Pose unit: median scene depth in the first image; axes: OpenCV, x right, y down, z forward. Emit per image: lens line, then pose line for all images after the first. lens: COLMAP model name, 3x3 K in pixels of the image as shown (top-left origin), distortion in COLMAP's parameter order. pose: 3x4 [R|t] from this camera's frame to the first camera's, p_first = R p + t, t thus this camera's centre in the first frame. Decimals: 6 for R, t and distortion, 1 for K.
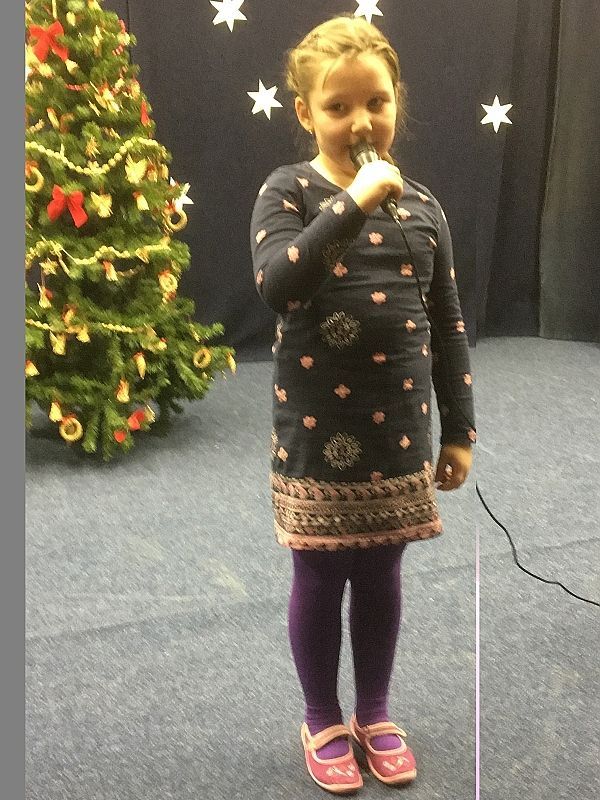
lens RADIAL K [[1091.1, 0, 326.9], [0, 1091.1, 399.7], [0, 0, 1]] dist [0.146124, -0.364365]
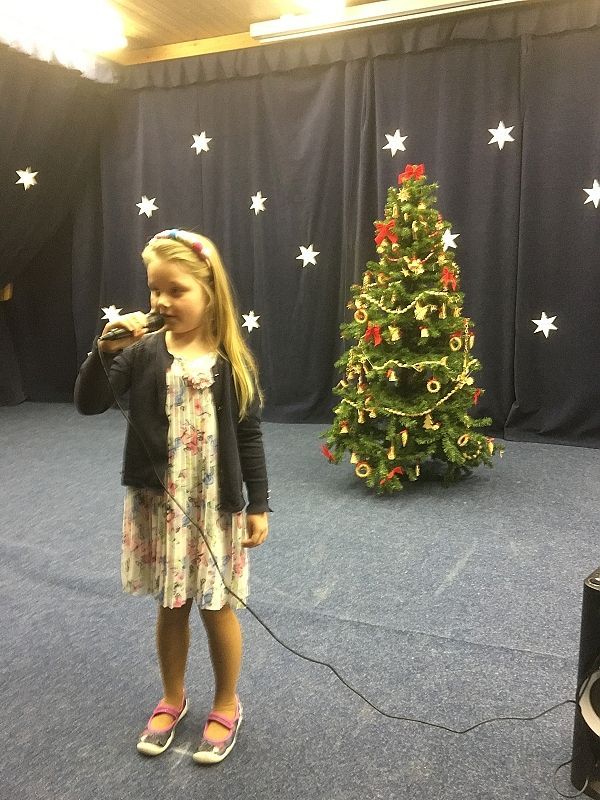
lens RADIAL K [[668.6, 0, 298.4], [0, 668.6, 399.7], [0, 0, 1]] dist [0.077231, -0.104560]
pose [[0.710207, 0.124121, -0.692964, 0.366842], [-0.154235, 0.987854, 0.018867, -0.079500], [0.686889, 0.093480, 0.720725, 0.223861]]
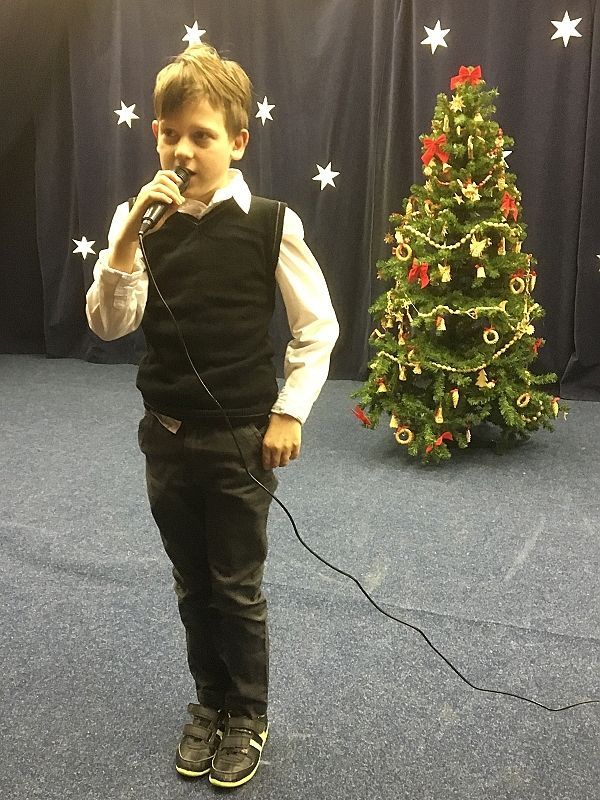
lens RADIAL K [[800.5, 0, 300.8], [0, 800.5, 400.0], [0, 0, 1]] dist [0.102153, -0.176226]
pose [[0.725528, 0.166862, -0.667658, 0.333007], [-0.153706, 0.984943, 0.079131, -0.076458], [0.670809, 0.045211, 0.740251, 0.177864]]
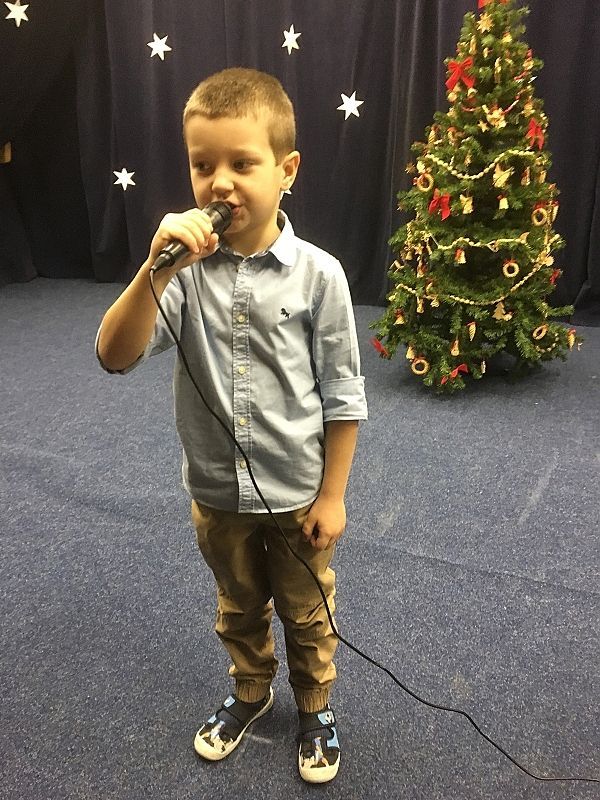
lens RADIAL K [[672.1, 0, 299.4], [0, 672.1, 398.5], [0, 0, 1]] dist [0.094382, -0.143901]
pose [[0.692567, 0.258448, -0.673465, 0.255734], [-0.152510, 0.964970, 0.213480, -0.095624], [0.705047, -0.045139, 0.707723, 0.277737]]
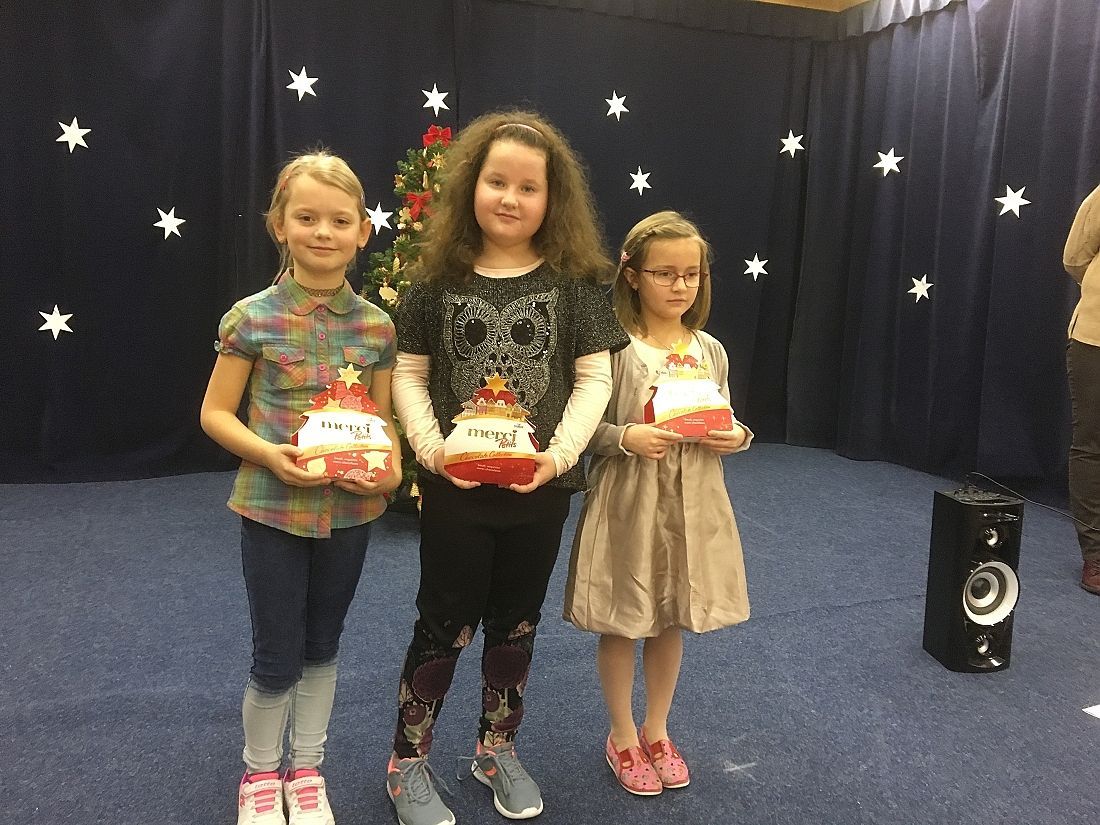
lens RADIAL K [[919.8, 0, 552.8], [0, 919.8, 415.7], [0, 0, 1]] dist [0.089679, -0.134587]
pose [[0.999571, 0.026614, 0.012239, -0.102535], [-0.025485, 0.996089, -0.084596, 0.011778], [-0.014443, 0.084248, 0.996340, -0.065243]]
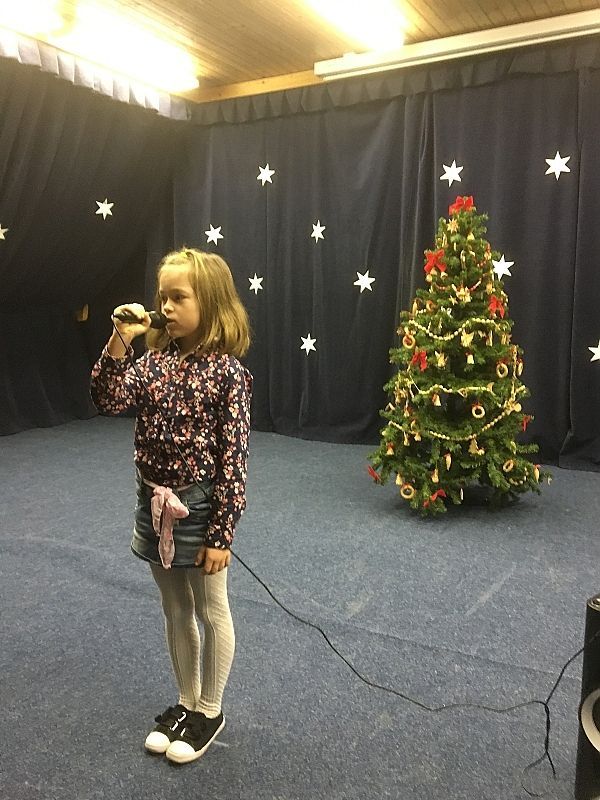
lens RADIAL K [[669.7, 0, 298.8], [0, 669.7, 398.2], [0, 0, 1]] dist [0.093703, -0.134245]
pose [[0.633324, 0.117661, -0.764890, 0.419076], [-0.178987, 0.983846, 0.003143, -0.085488], [0.752904, 0.134915, 0.644153, 0.213816]]
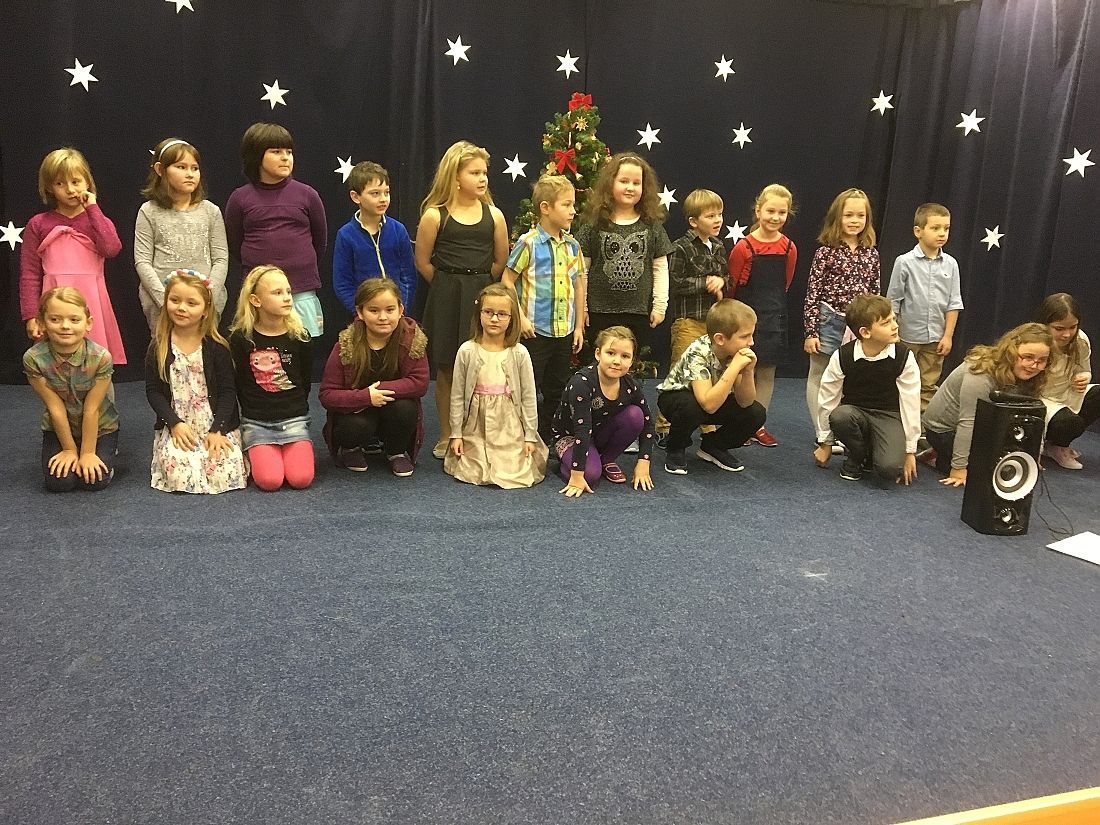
lens RADIAL K [[919.3, 0, 549.8], [0, 919.3, 415.7], [0, 0, 1]] dist [0.077231, -0.104560]
pose [[0.996050, 0.064334, -0.061200, -0.168035], [-0.065474, 0.997713, -0.016807, 0.064670], [0.059978, 0.020747, 0.997984, -0.312319]]
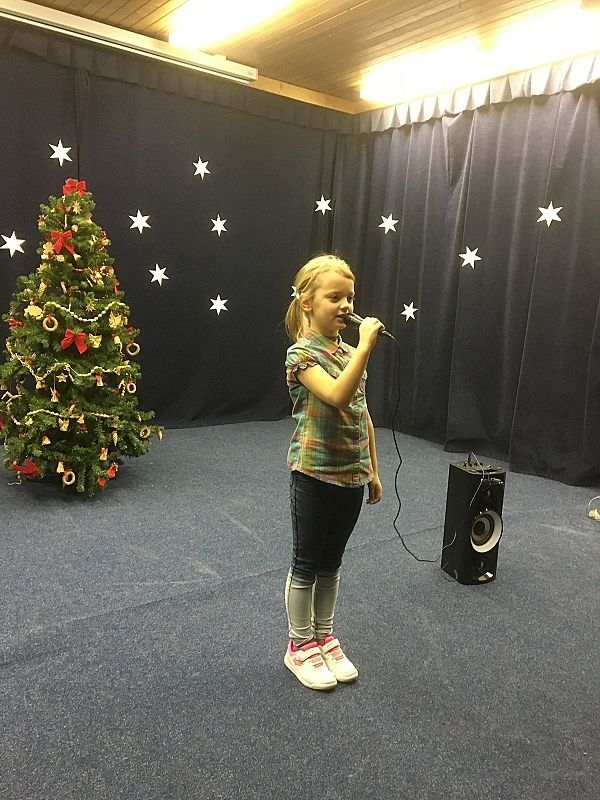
lens RADIAL K [[669.0, 0, 303.1], [0, 669.0, 398.7], [0, 0, 1]] dist [0.089679, -0.134587]
pose [[0.960781, 0.018067, 0.276718, -0.180533], [-0.000690, 0.998028, -0.062766, -0.026979], [-0.277307, 0.060113, 0.958899, -0.049315]]
